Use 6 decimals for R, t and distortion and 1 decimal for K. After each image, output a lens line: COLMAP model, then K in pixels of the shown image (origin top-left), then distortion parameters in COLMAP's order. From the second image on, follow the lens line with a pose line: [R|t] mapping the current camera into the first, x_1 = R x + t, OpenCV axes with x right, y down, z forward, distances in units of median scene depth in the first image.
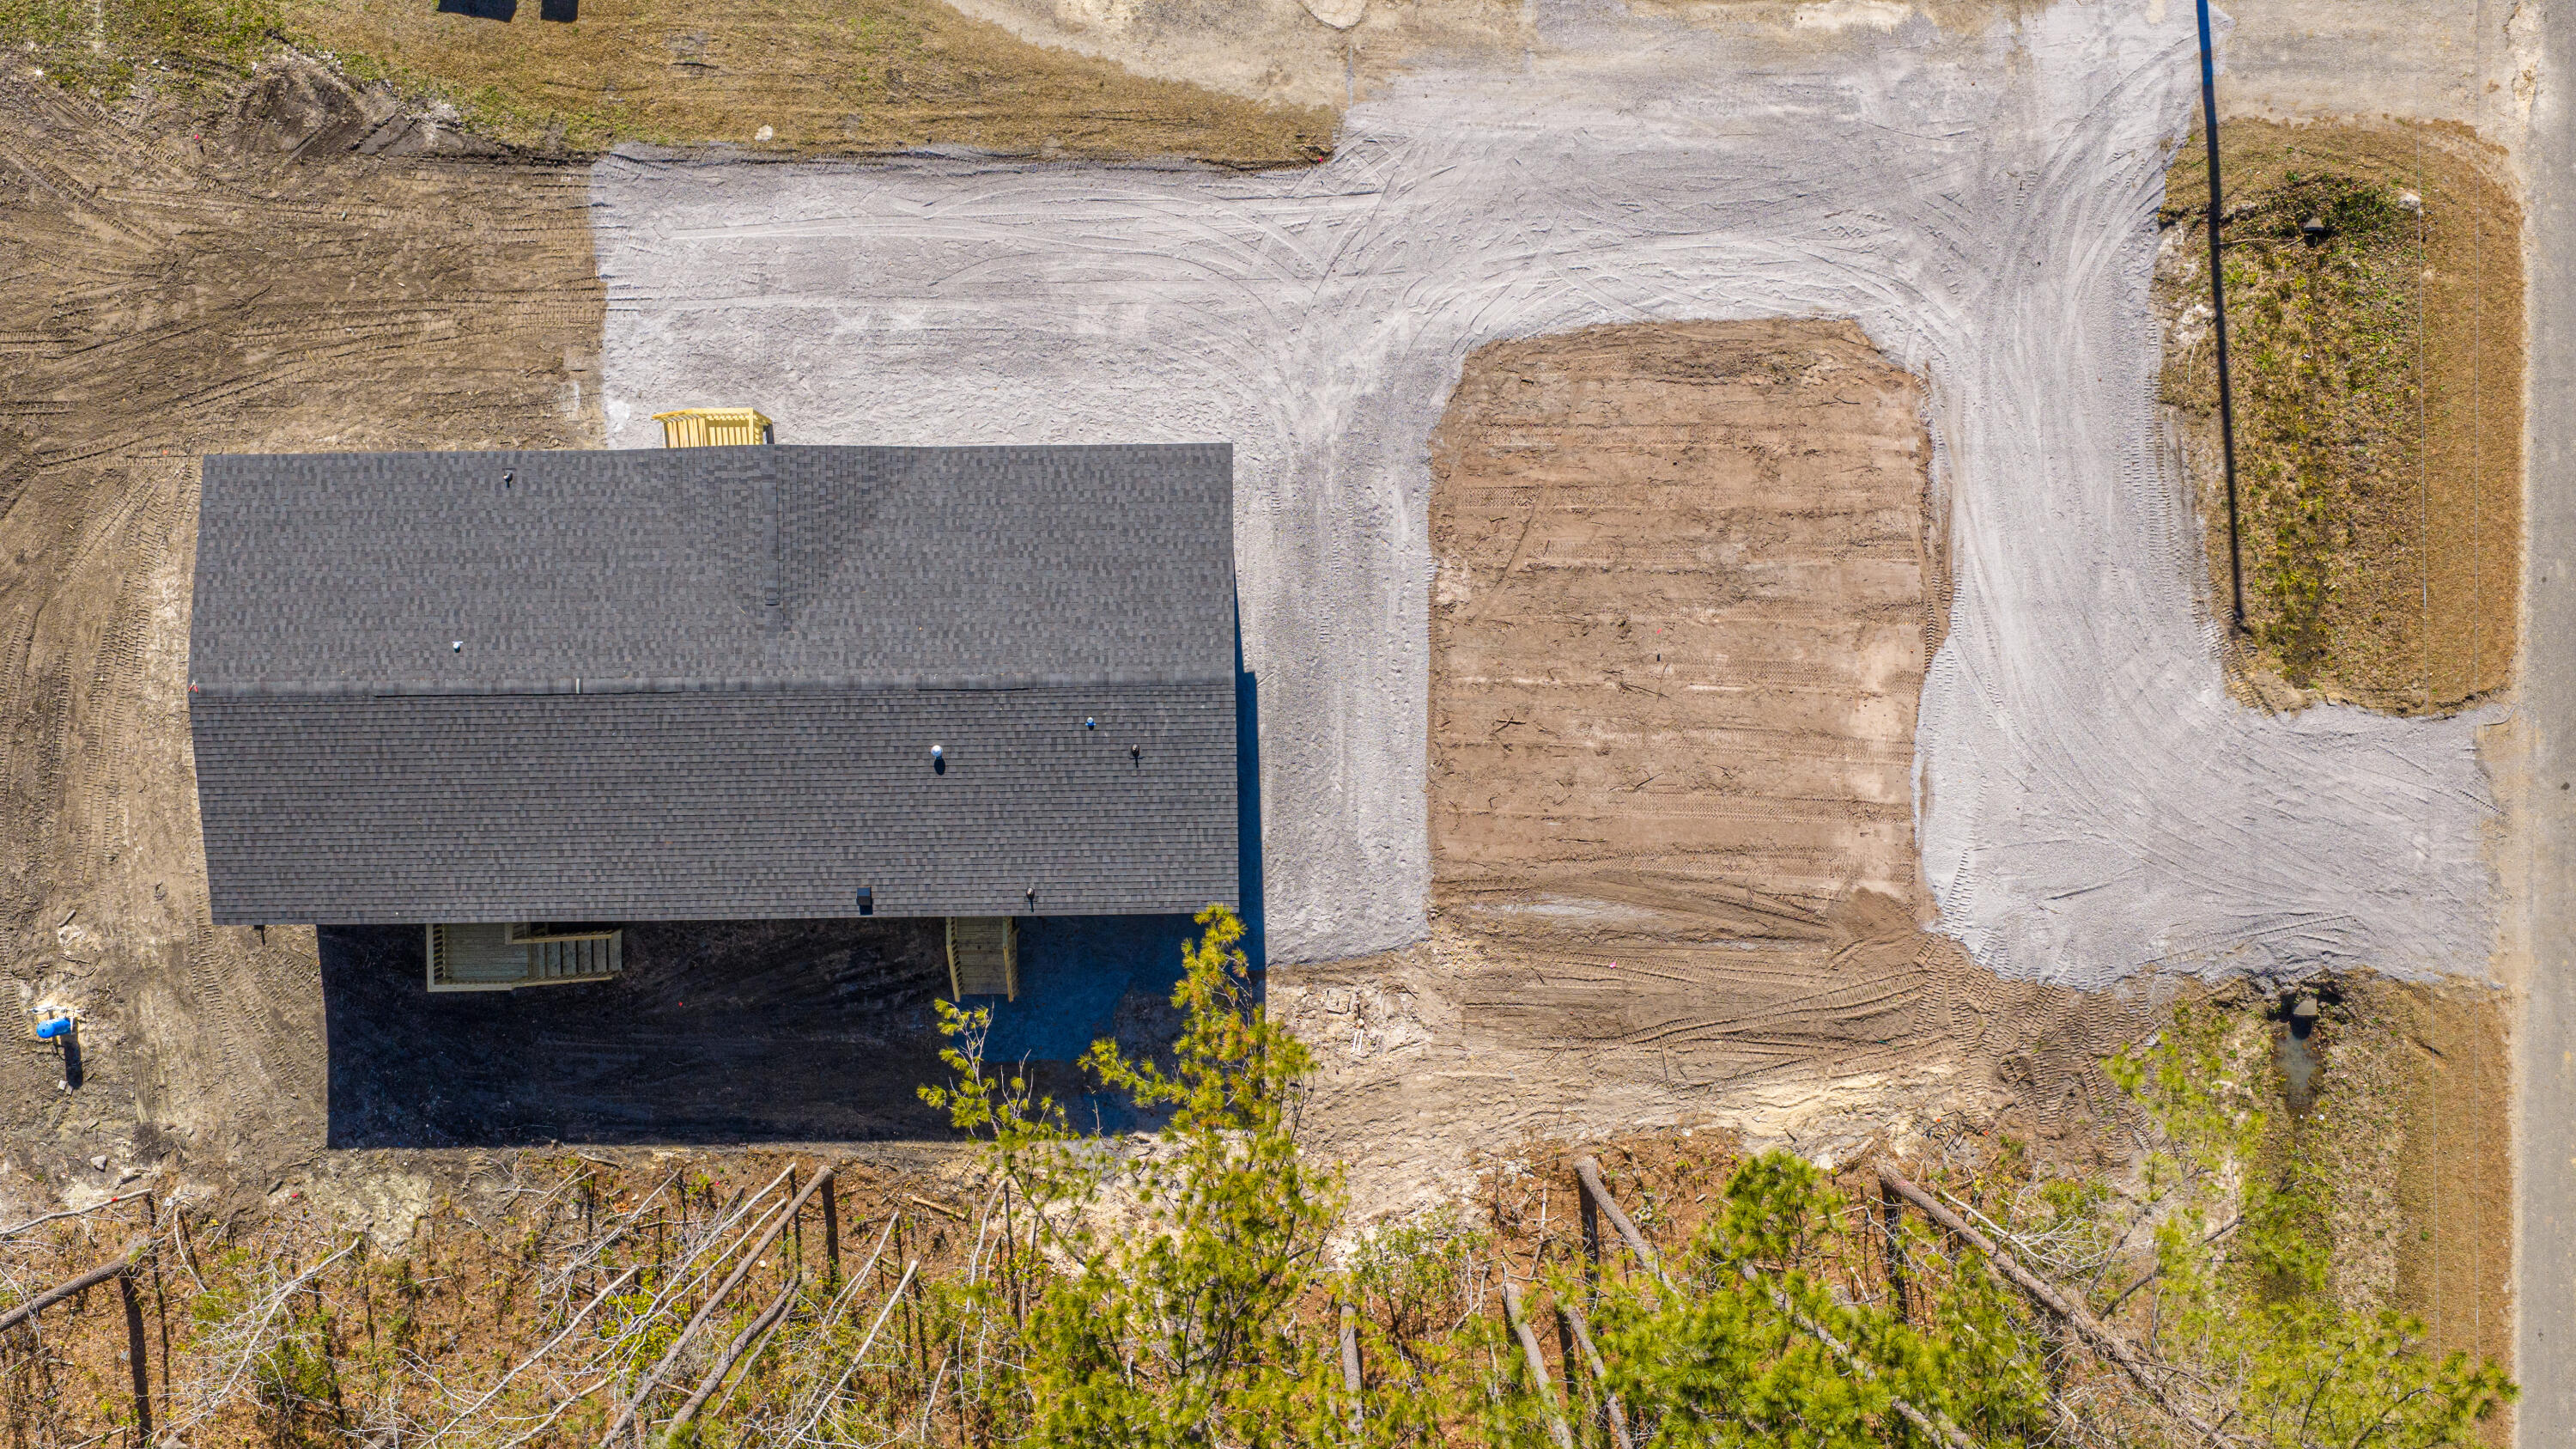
lens RADIAL K [[2133.7, 0, 1288.0], [0, 2133.7, 724.5], [0, 0, 1]] dist [0.031245, -0.066193]
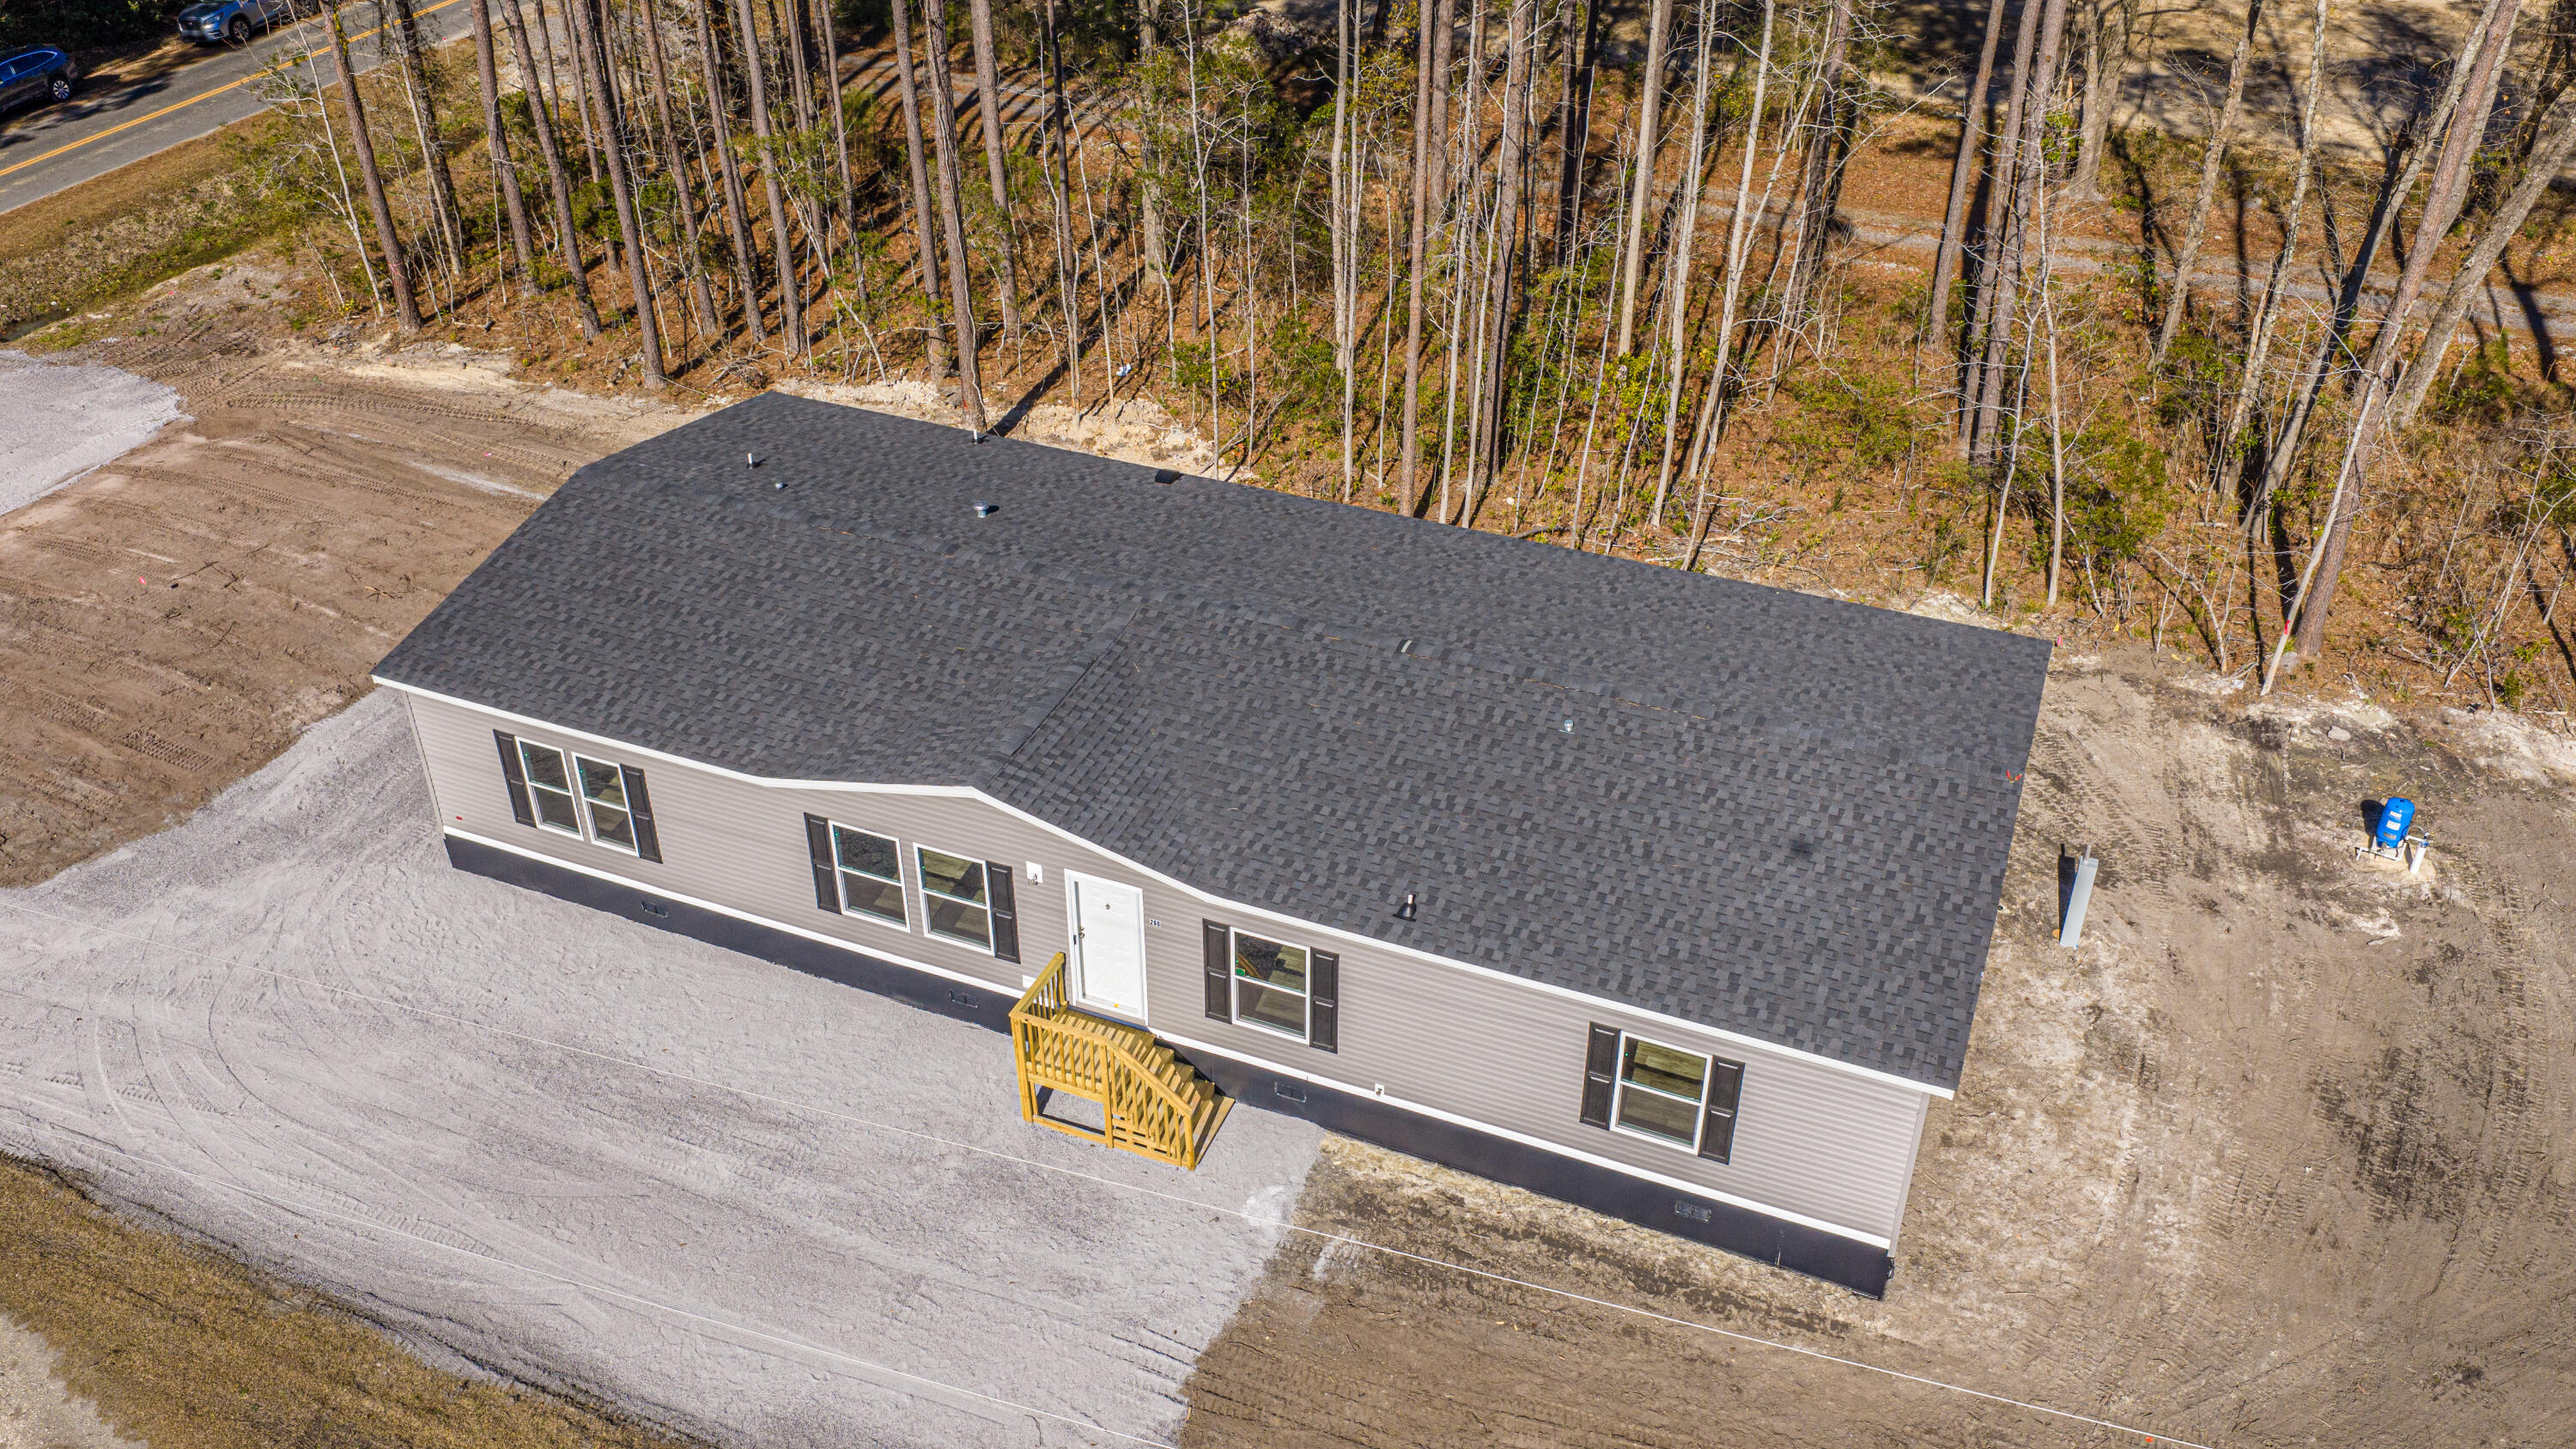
lens RADIAL K [[2122.7, 0, 1288.0], [0, 2122.7, 724.5], [0, 0, 1]] dist [0.030318, -0.063247]
pose [[-0.920857, -0.219859, 0.322001, -0.467586], [0.389900, -0.518054, 0.761313, -0.493705], [-0.000568, 0.826609, 0.562777, 0.593152]]
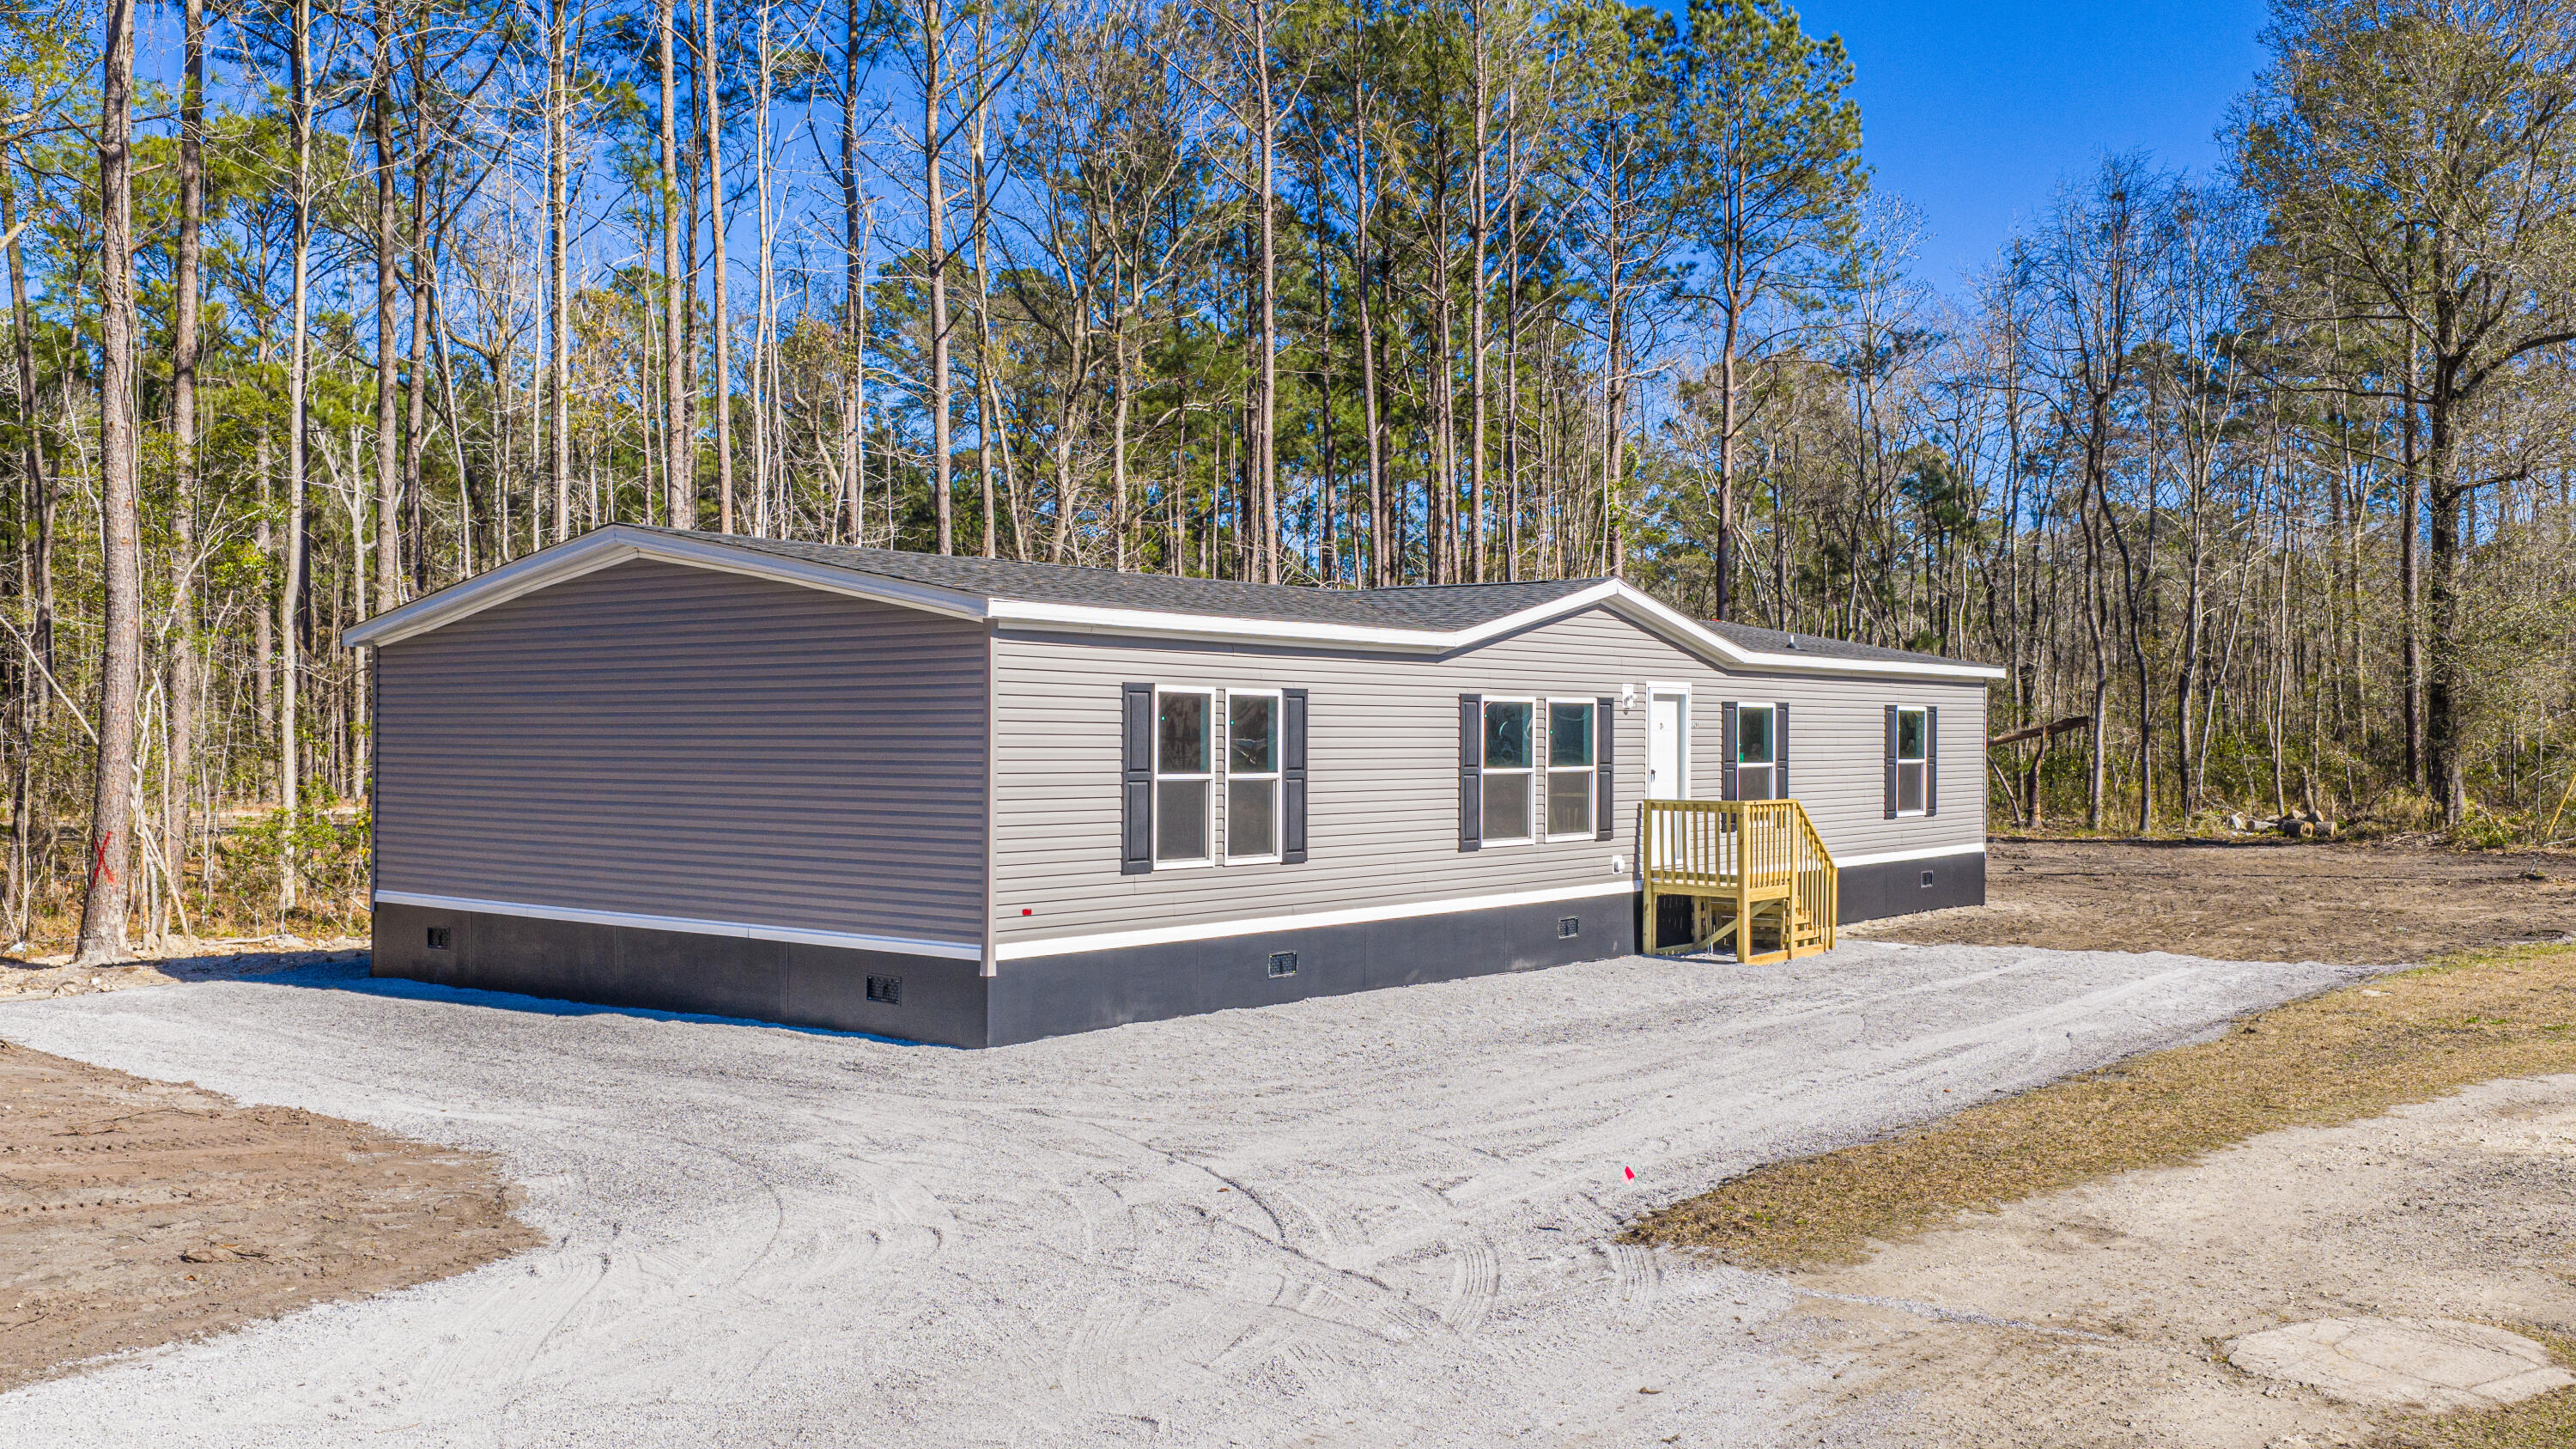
lens RADIAL K [[2133.7, 0, 1288.0], [0, 2133.7, 724.5], [0, 0, 1]] dist [0.031245, -0.066193]
pose [[-0.631579, -0.002794, -0.775306, 0.208508], [-0.775194, -0.015073, 0.631543, -0.373207], [-0.013451, 0.999882, 0.007354, 0.943065]]
